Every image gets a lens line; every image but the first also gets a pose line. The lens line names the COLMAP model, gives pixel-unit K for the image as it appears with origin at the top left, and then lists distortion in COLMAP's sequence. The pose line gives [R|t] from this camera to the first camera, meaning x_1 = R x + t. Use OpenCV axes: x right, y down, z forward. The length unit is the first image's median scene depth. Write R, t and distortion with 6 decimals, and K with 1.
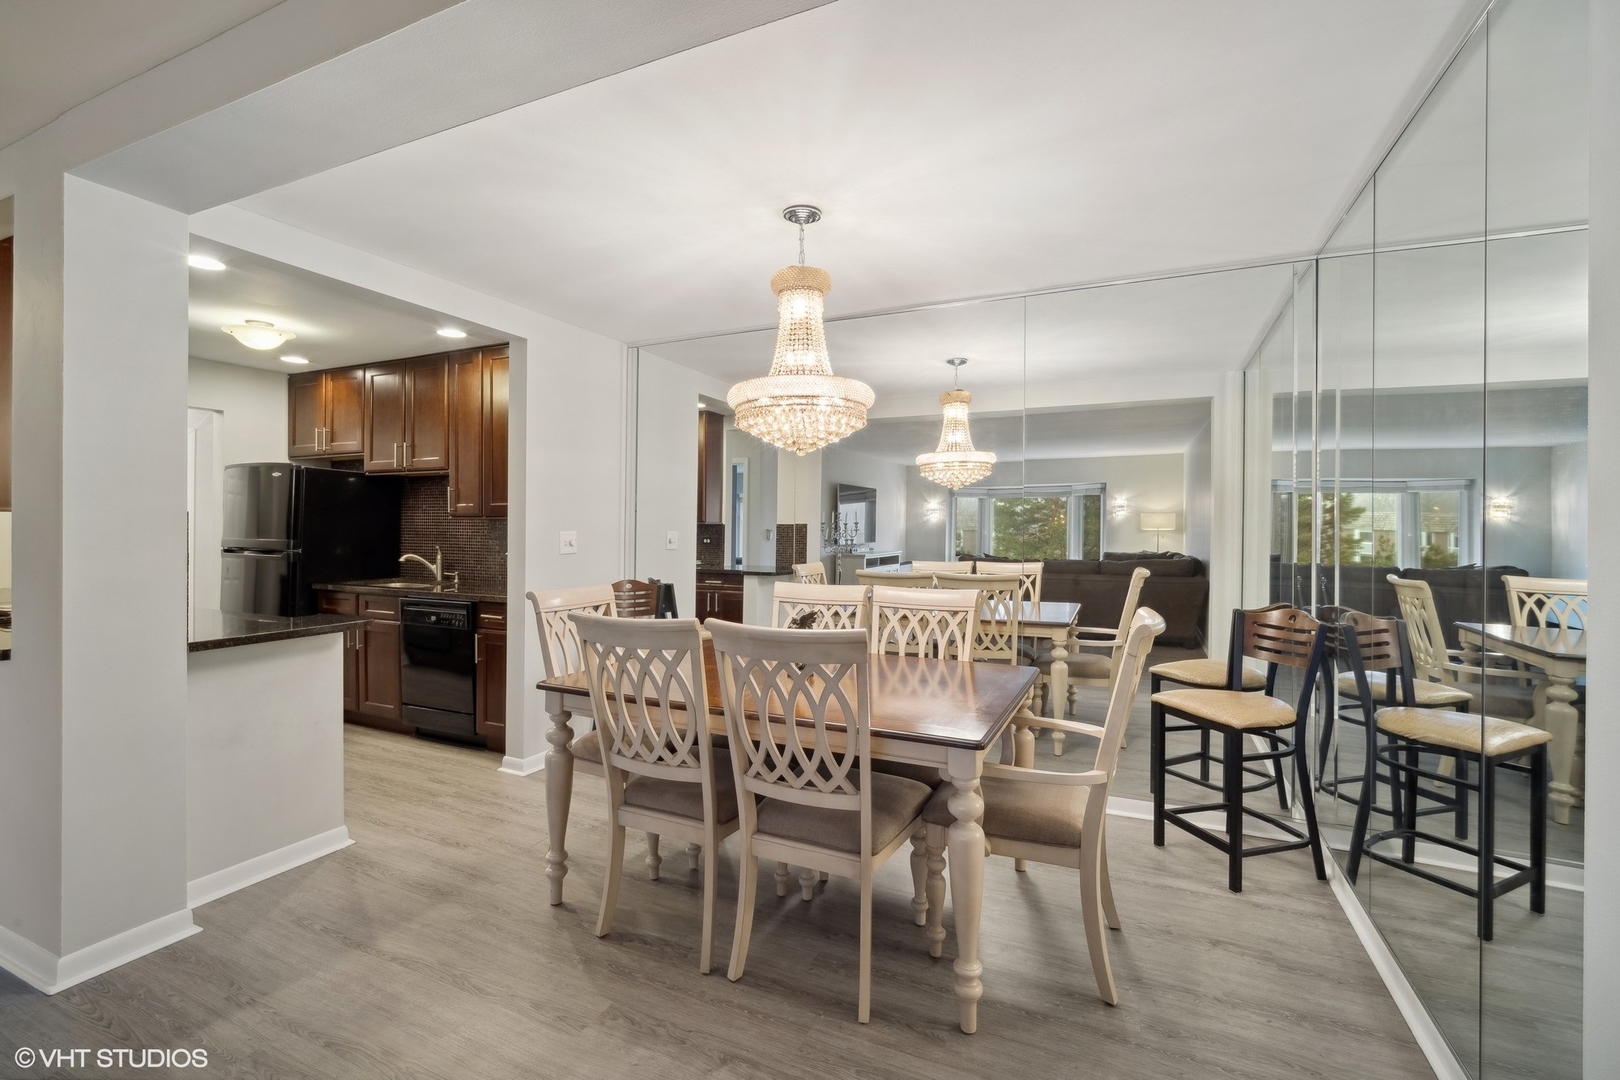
lens RADIAL K [[713.6, 0, 811.2], [0, 713.6, 523.9], [0, 0, 1]] dist [-0.000332, 0.000004]
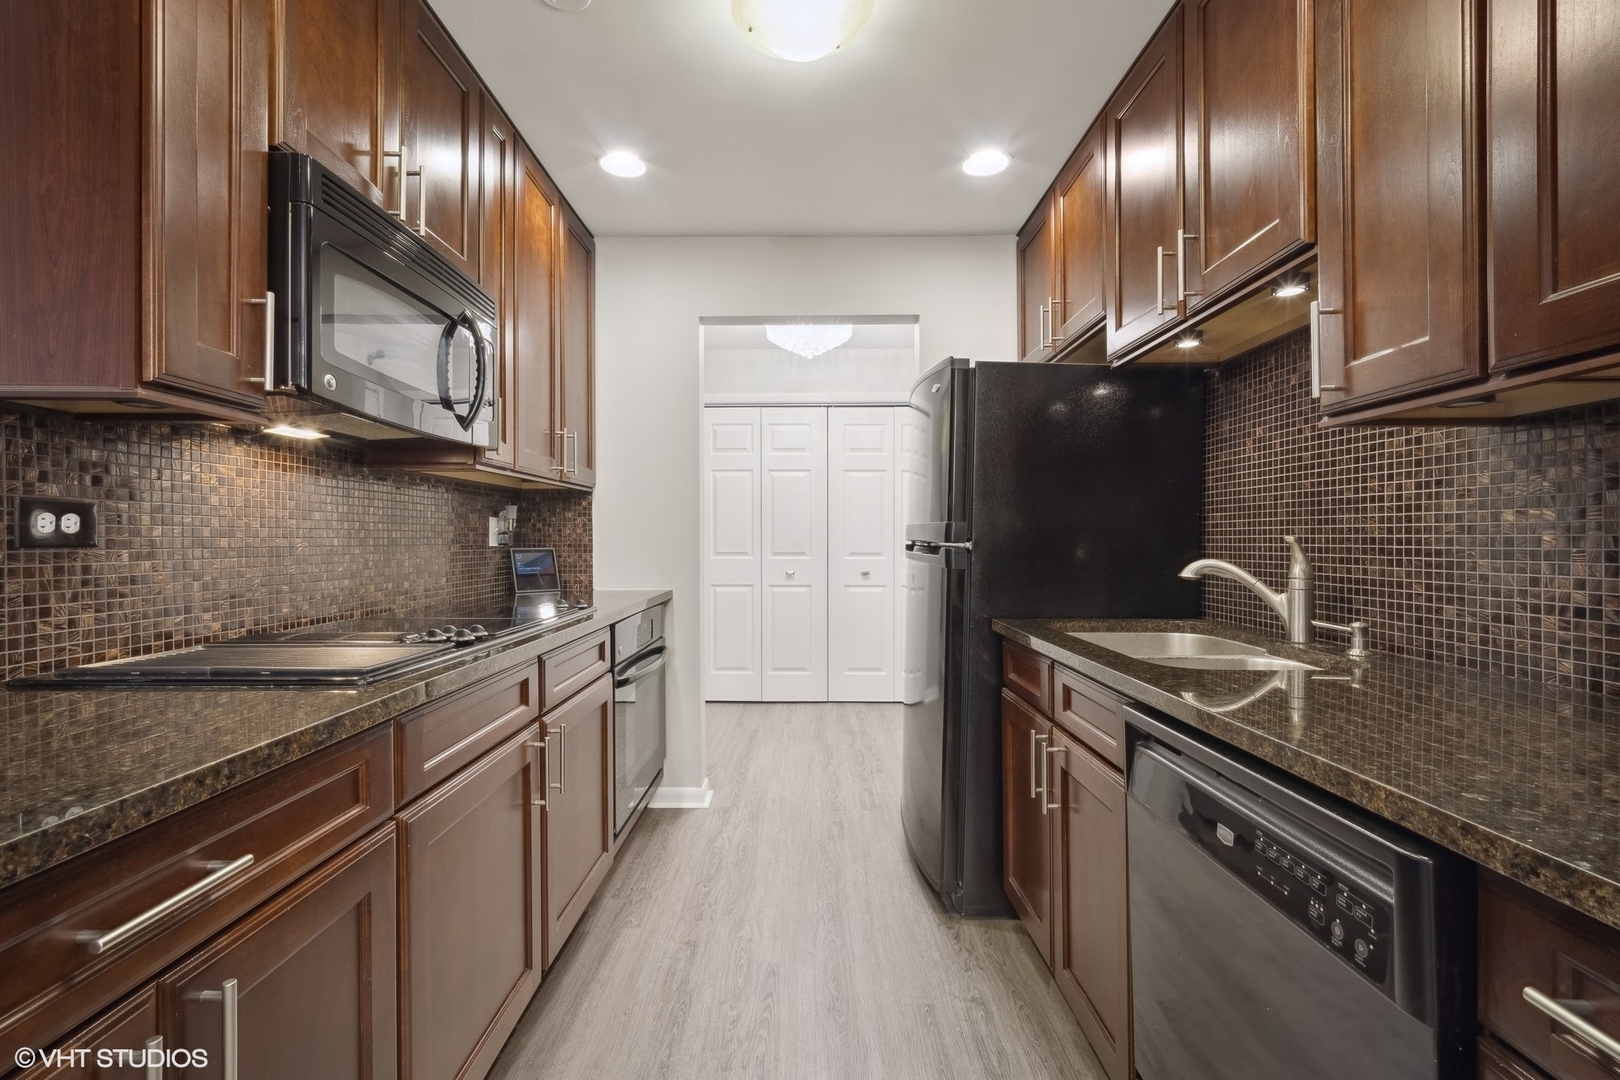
lens RADIAL K [[702.5, 0, 812.7], [0, 702.5, 543.0], [0, 0, 1]] dist [-0.010438, 0.005639]
pose [[0.417358, -0.003038, -0.908737, -0.327413], [0.006151, 0.999981, -0.000518, 0.033324], [0.908721, -0.005373, 0.417369, 0.672437]]
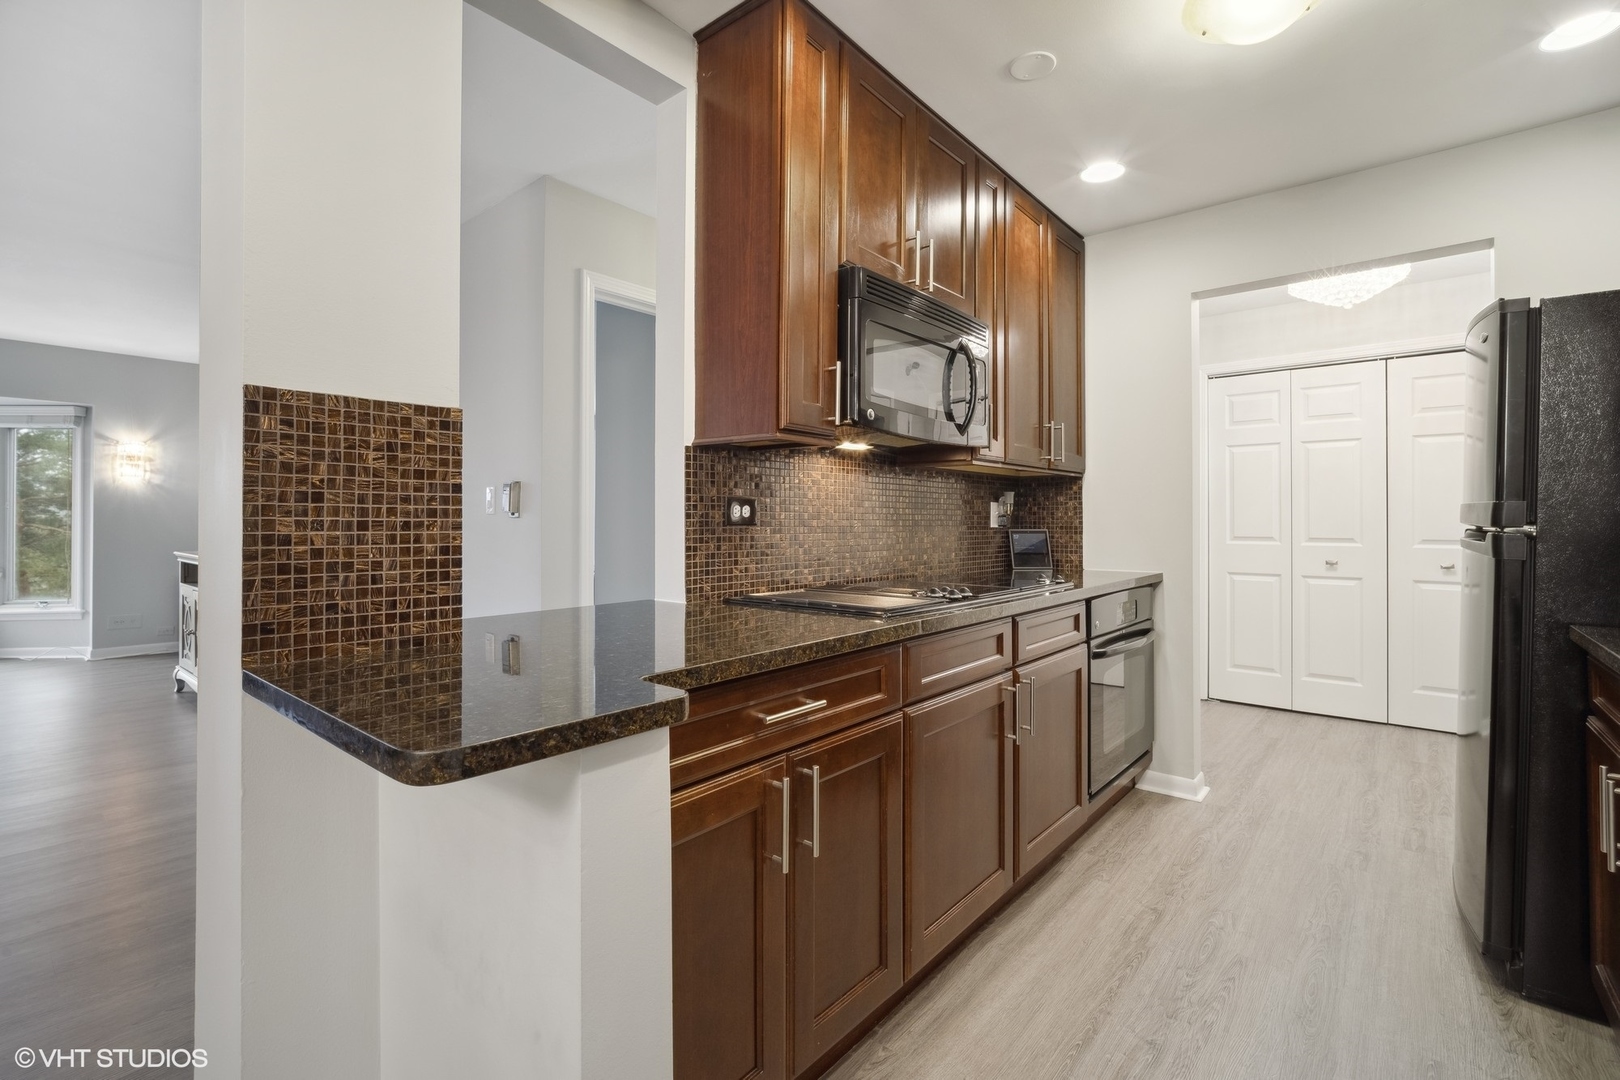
lens RADIAL K [[723.7, 0, 811.8], [0, 723.7, 532.0], [0, 0, 1]] dist [-0.001158, -0.000310]
pose [[-0.269719, 0.005995, -0.962921, -0.251217], [-0.001711, 0.999976, 0.006705, 0.034180], [0.962938, 0.003456, -0.269702, 0.693366]]
